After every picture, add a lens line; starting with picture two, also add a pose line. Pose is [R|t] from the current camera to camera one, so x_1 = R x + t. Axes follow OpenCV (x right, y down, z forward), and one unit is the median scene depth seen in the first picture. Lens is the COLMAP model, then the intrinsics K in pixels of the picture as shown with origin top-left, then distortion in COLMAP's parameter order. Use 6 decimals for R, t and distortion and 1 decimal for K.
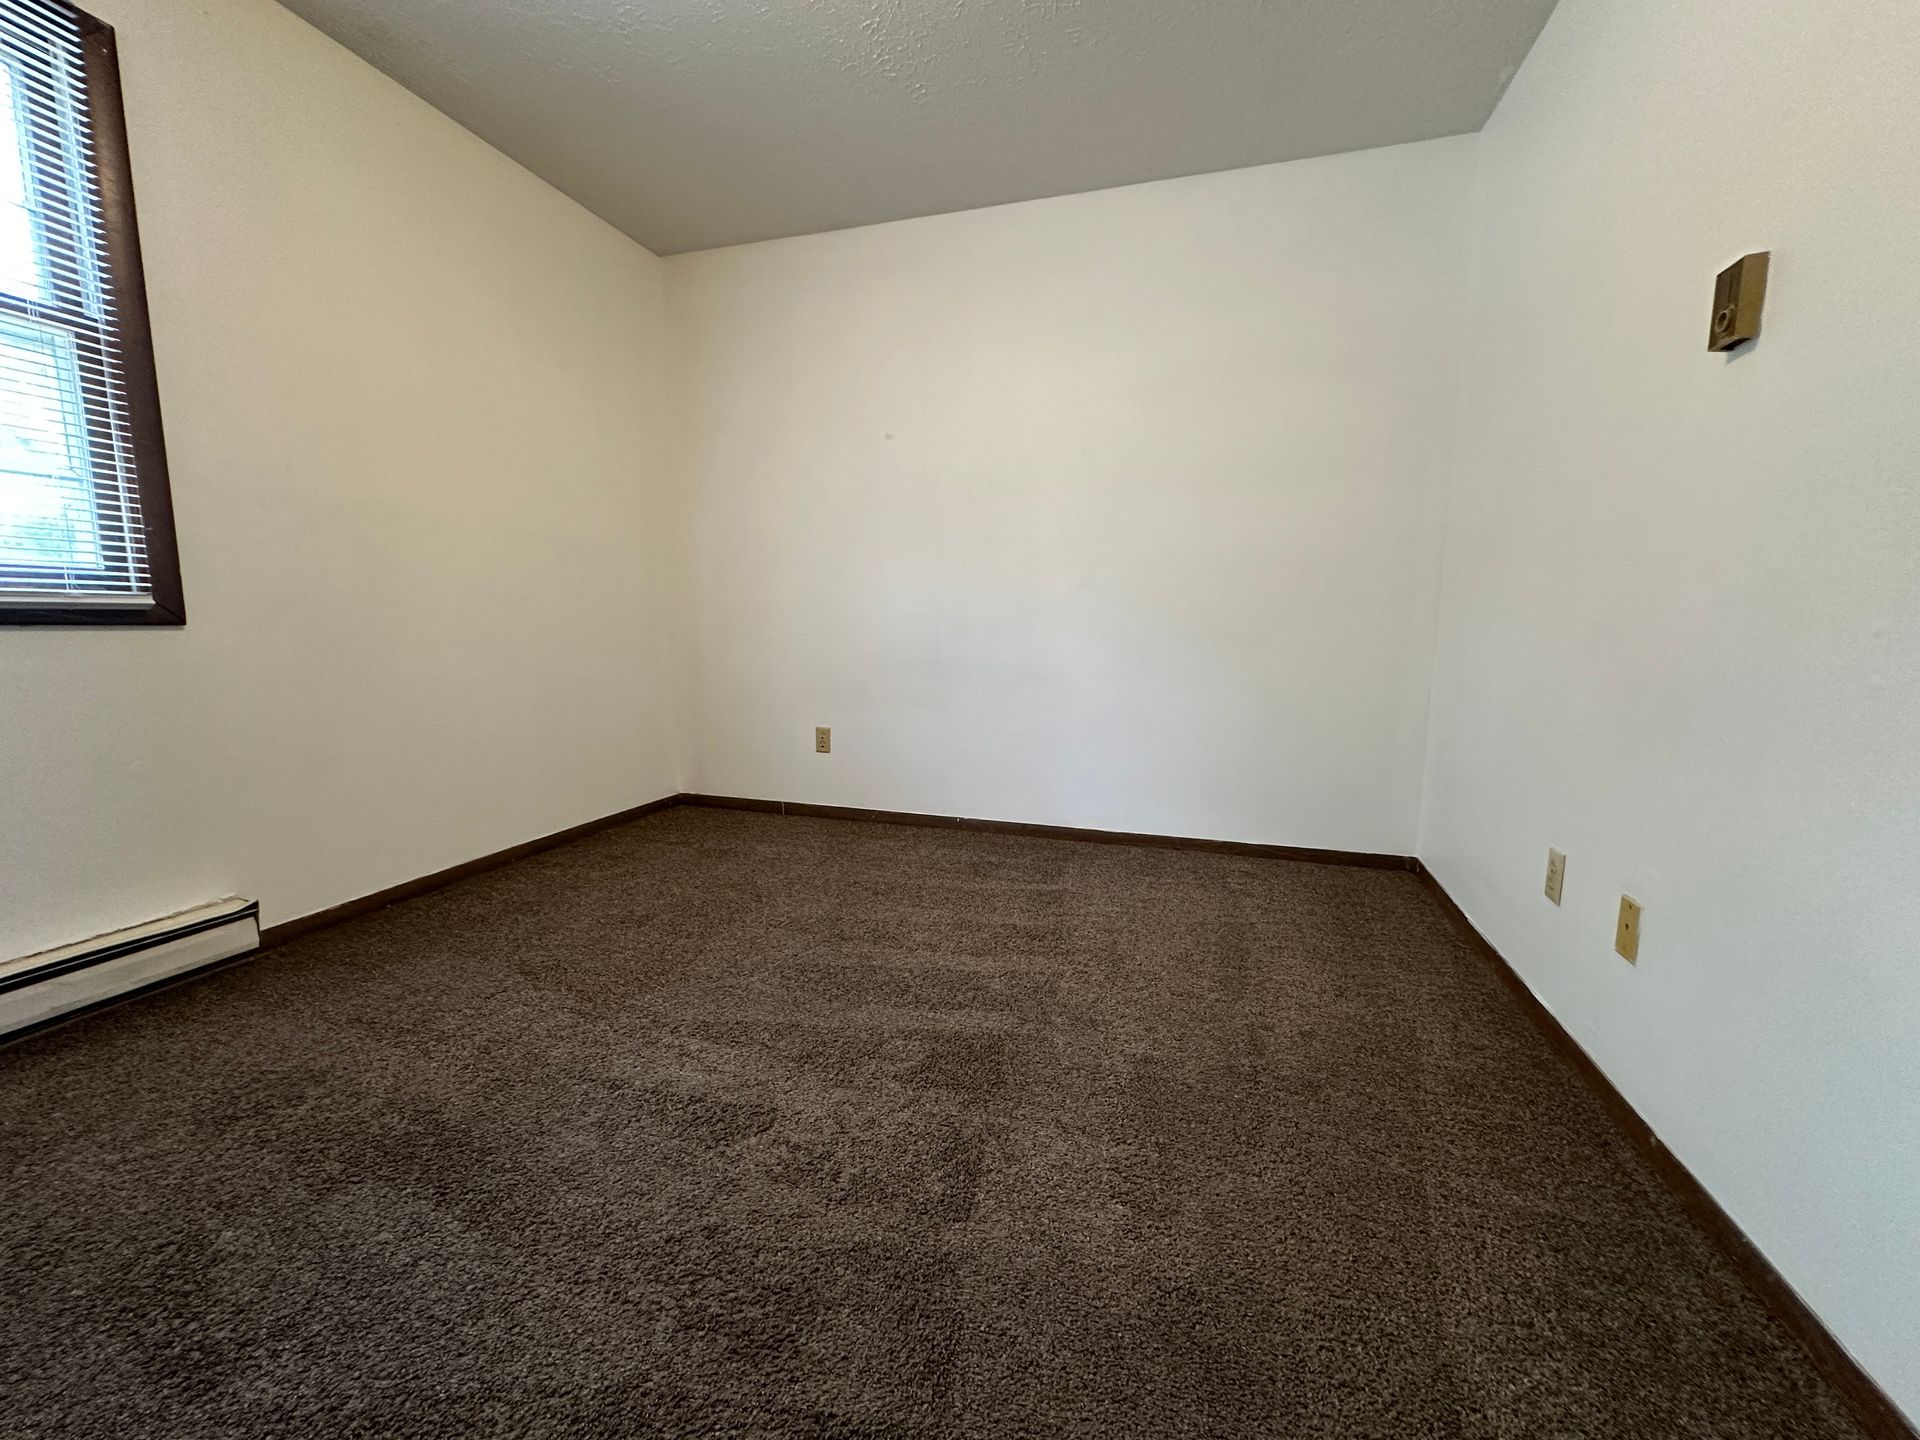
lens RADIAL K [[763.8, 0, 954.8], [0, 763.8, 711.7], [0, 0, 1]] dist [-0.003865, 0.000083]
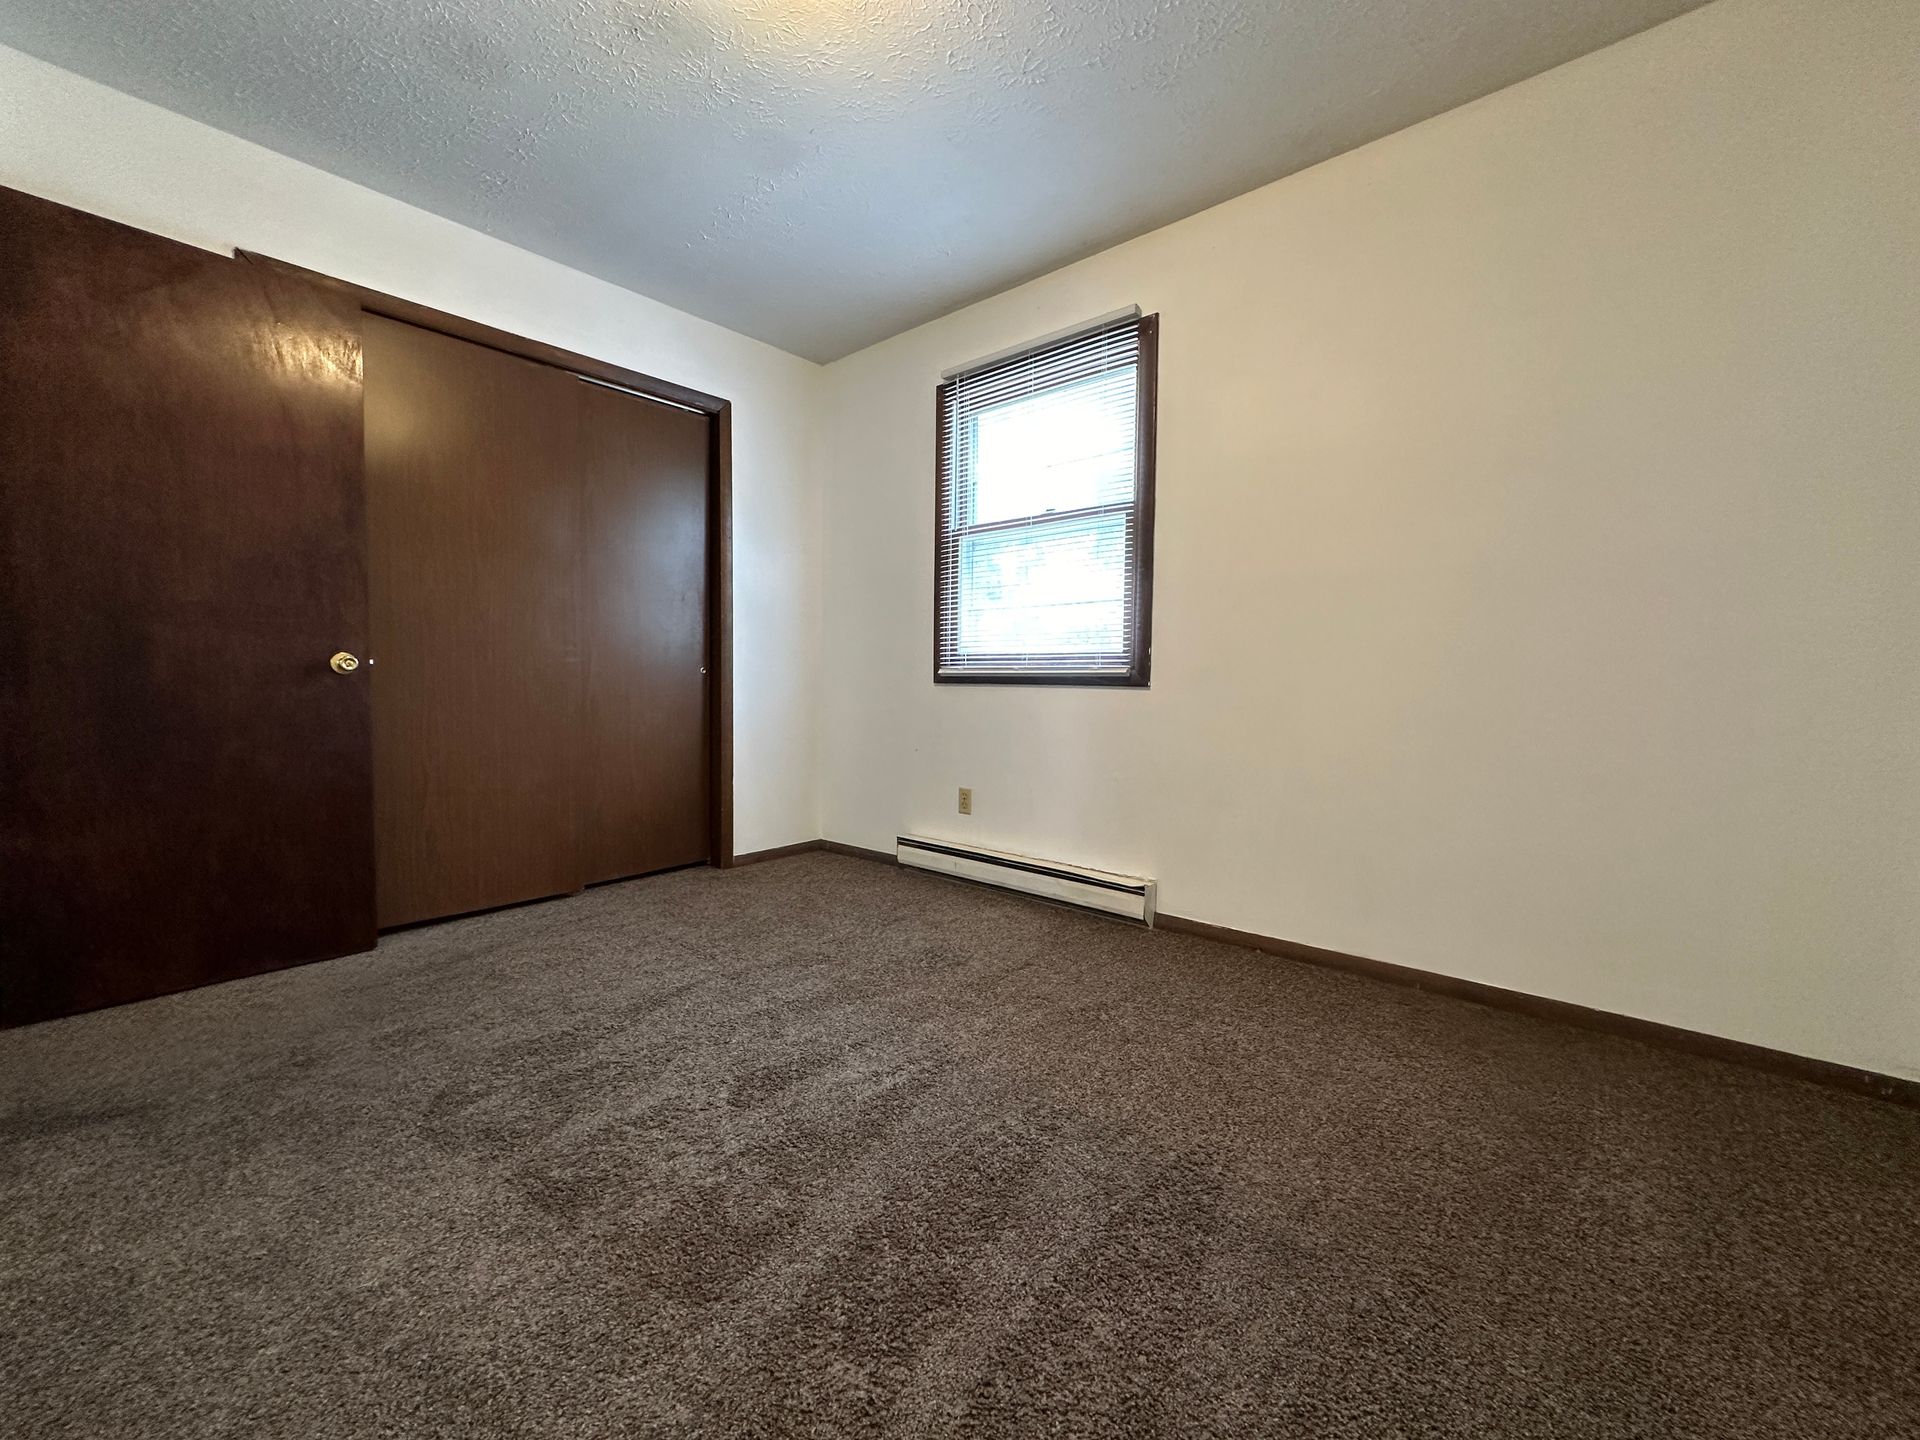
lens RADIAL K [[763.8, 0, 956.3], [0, 763.8, 729.7], [0, 0, 1]] dist [-0.003865, 0.000083]
pose [[-0.394401, 0.048728, -0.917645, 0.475461], [-0.123687, 0.986691, 0.105555, -0.136553], [0.910576, 0.155132, -0.383125, 1.190709]]
